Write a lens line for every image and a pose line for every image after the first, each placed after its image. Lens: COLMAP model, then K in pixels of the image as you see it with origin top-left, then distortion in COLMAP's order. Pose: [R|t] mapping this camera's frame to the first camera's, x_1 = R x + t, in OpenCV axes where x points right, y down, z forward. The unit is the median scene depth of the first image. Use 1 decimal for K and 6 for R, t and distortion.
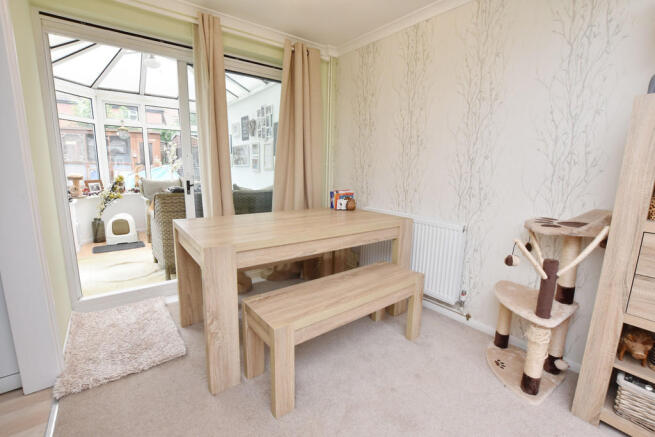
lens RADIAL K [[287.2, 0, 327.5], [0, 287.2, 218.5], [0, 0, 1]] dist [-0.034032, 0.000100]
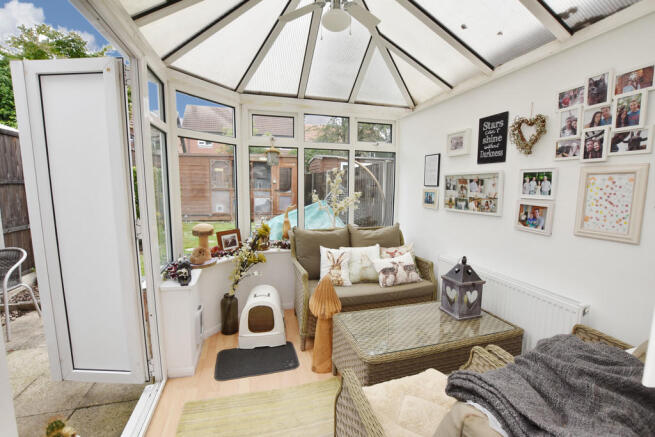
lens RADIAL K [[287.2, 0, 327.5], [0, 287.2, 218.5], [0, 0, 1]] dist [-0.034032, 0.000100]
pose [[0.924681, 0.034428, -0.379184, -0.368806], [-0.059955, 0.996645, -0.055715, -0.139023], [0.375993, 0.074252, 0.923643, 0.465437]]
